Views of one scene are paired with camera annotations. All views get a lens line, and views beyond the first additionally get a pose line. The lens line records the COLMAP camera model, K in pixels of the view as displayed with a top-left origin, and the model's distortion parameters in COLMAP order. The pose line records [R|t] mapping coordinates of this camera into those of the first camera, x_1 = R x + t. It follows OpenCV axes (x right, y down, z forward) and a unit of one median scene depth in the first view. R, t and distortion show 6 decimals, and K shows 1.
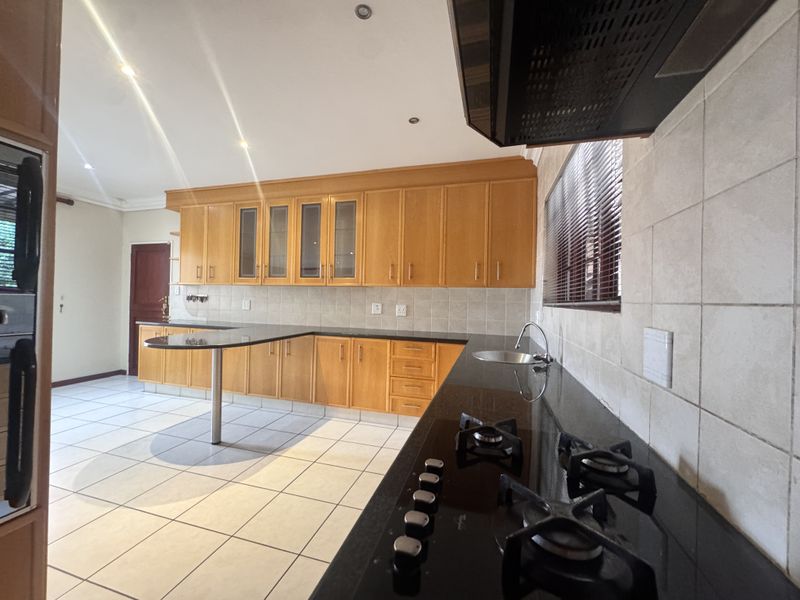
lens RADIAL K [[321.0, 0, 400.0], [0, 321.0, 300.0], [0, 0, 1]] dist [-0.002837, -0.000193]
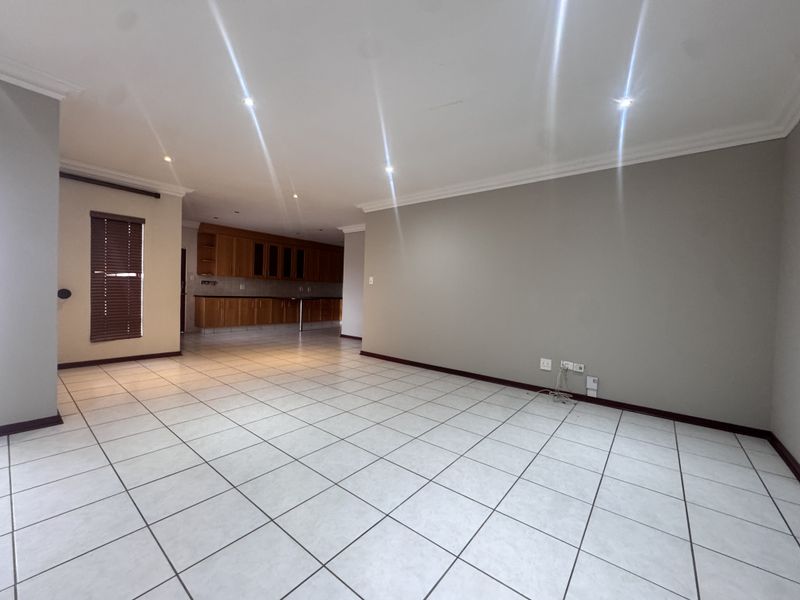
lens RADIAL K [[326.2, 0, 400.0], [0, 326.2, 300.0], [0, 0, 1]] dist [0.015819, -0.000007]
pose [[0.387532, -0.027596, 0.921443, -2.206471], [-0.022812, 0.998959, 0.039512, -0.007795], [-0.921574, -0.036332, 0.386499, -0.801067]]
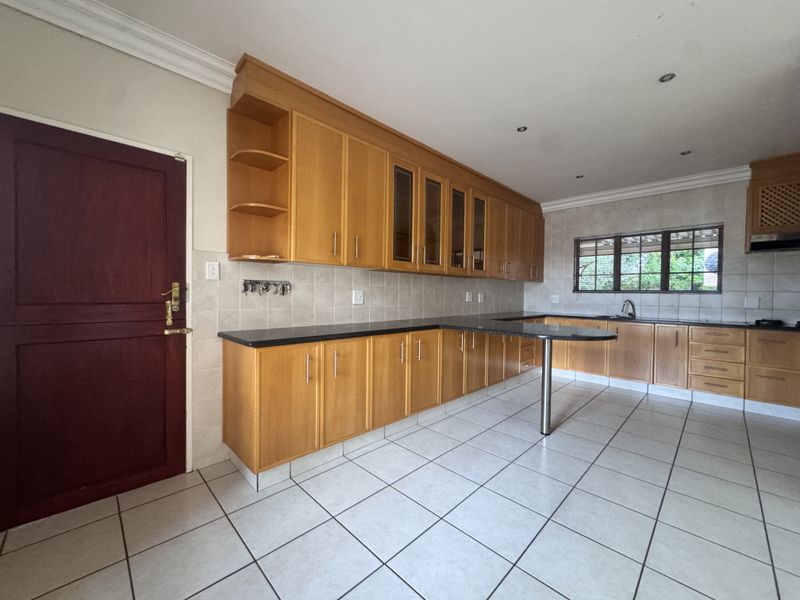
lens RADIAL K [[321.0, 0, 400.0], [0, 321.0, 300.0], [0, 0, 1]] dist [-0.002837, -0.000193]
pose [[0.488862, -0.033817, 0.871705, -1.145883], [-0.002540, 0.999189, 0.040187, -0.007795], [-0.872358, -0.021860, 0.488379, 0.632461]]
